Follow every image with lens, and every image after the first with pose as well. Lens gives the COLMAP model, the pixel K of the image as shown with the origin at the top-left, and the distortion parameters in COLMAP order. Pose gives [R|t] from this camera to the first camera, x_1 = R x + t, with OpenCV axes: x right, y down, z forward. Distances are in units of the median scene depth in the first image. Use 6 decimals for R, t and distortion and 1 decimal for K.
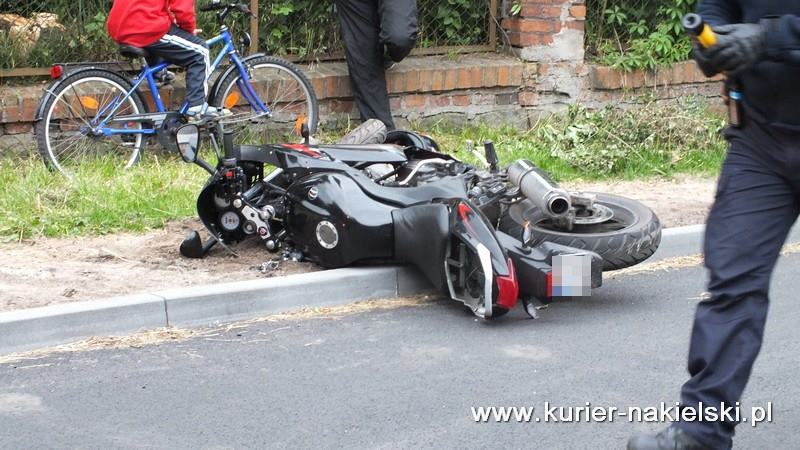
lens RADIAL K [[2278.4, 0, 401.1], [0, 2278.4, 225.1], [0, 0, 1]] dist [-0.140400, 0.000000]
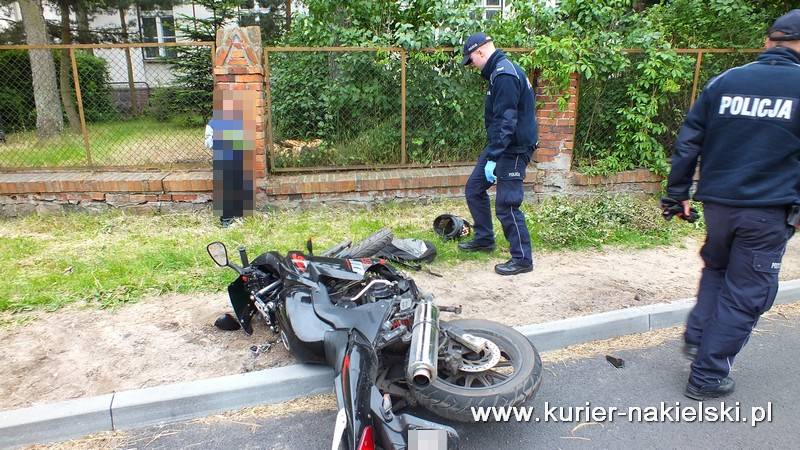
lens RADIAL K [[563.2, 0, 400.0], [0, 563.2, 224.0], [0, 0, 1]] dist [-0.075410, -0.003652]
pose [[0.955193, 0.064342, -0.288907, 0.090533], [-0.038343, 0.994760, 0.094771, -0.072177], [0.293491, -0.079447, 0.952655, 0.532352]]
